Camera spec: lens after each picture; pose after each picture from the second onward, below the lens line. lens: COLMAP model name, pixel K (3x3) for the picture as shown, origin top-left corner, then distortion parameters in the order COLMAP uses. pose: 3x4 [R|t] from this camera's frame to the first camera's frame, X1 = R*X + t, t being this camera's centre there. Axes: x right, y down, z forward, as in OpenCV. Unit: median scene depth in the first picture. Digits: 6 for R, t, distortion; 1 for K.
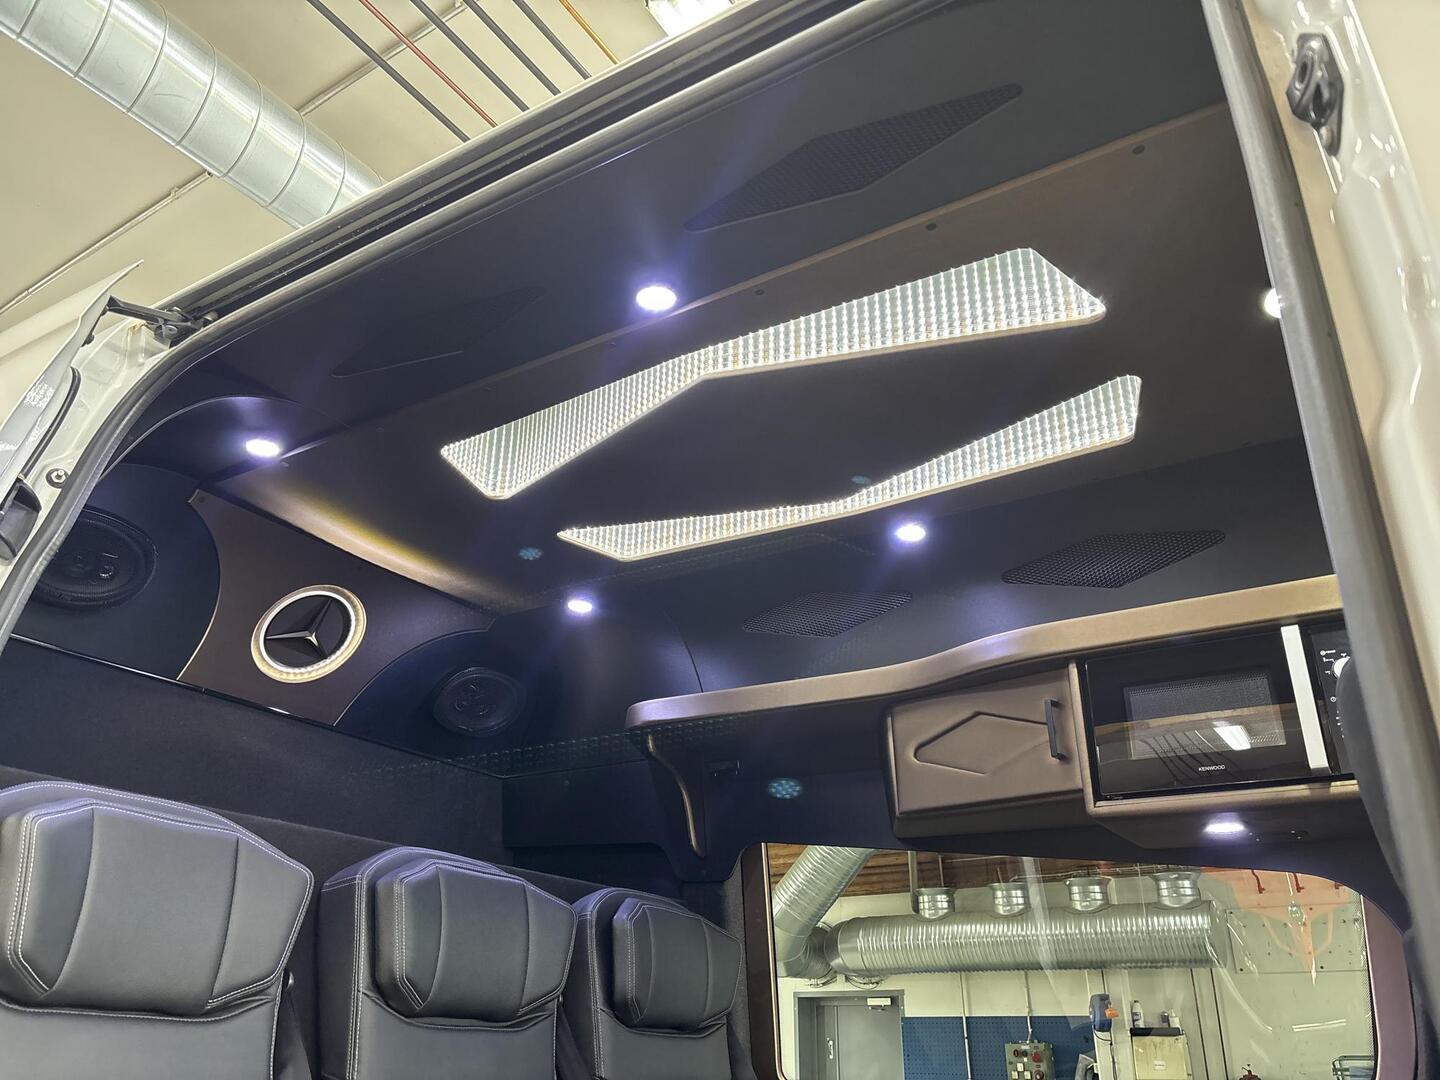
lens RADIAL K [[1094.1, 0, 720.0], [0, 1094.1, 540.0], [0, 0, 1]] dist [0.036652, -0.050155]
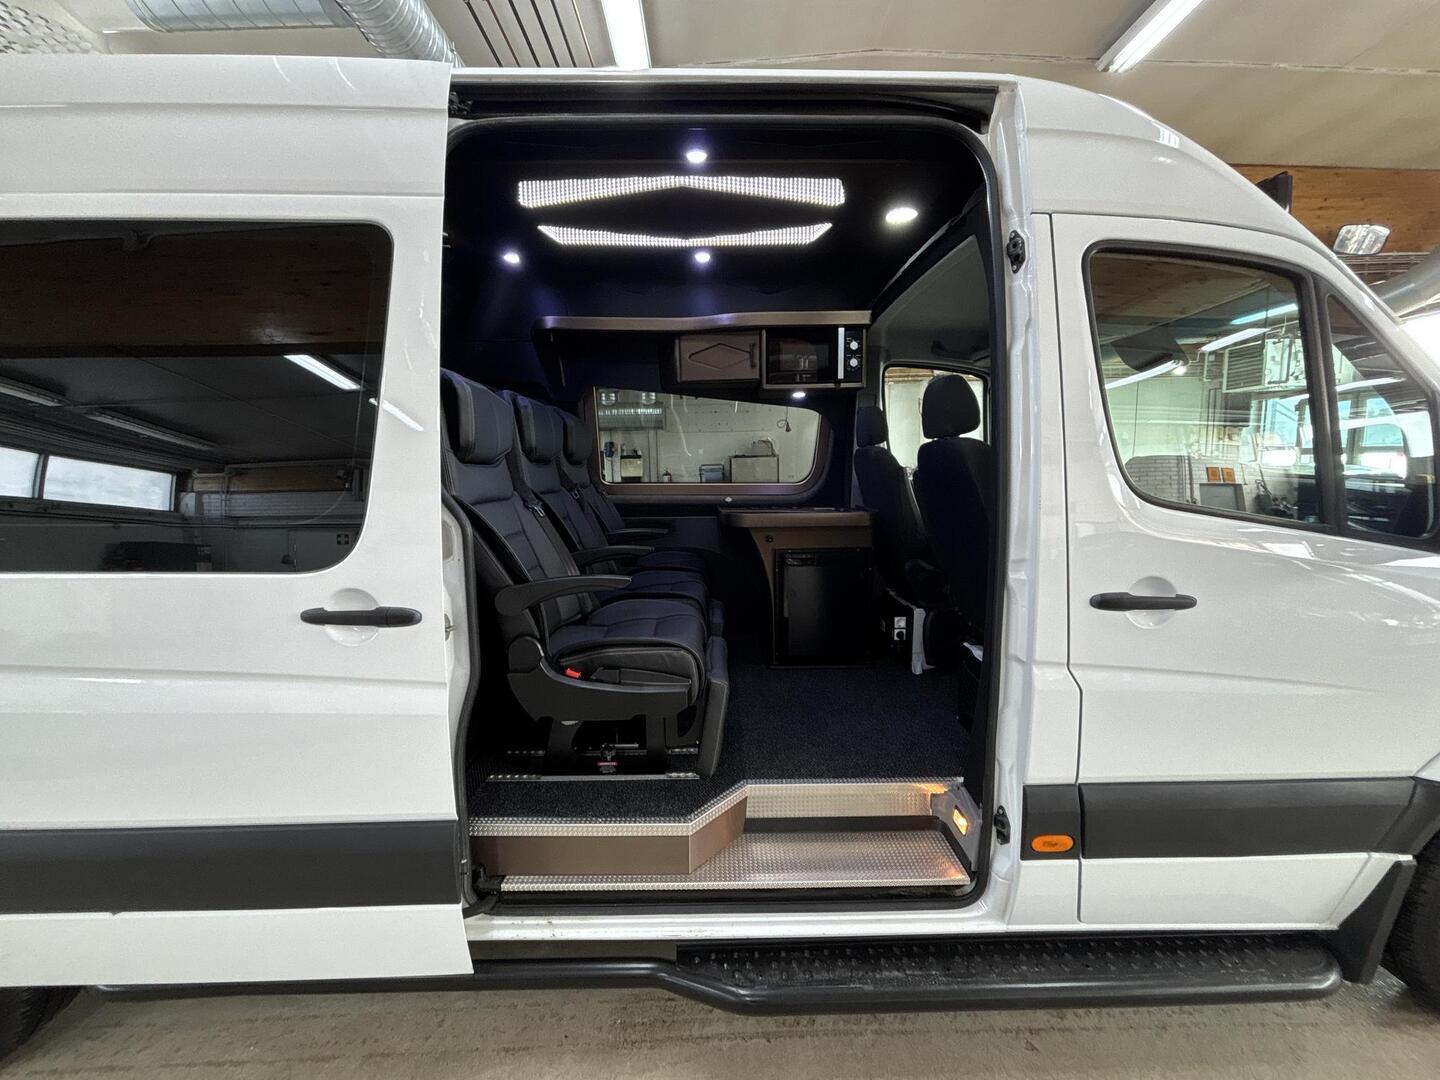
lens RADIAL K [[588.7, 0, 720.0], [0, 588.7, 540.0], [0, 0, 1]] dist [0.000149, -0.000036]
pose [[0.844923, -0.096003, 0.526201, -0.486679], [-0.198308, 0.857429, 0.474857, -0.090660], [-0.496768, -0.505568, 0.705424, -0.161448]]
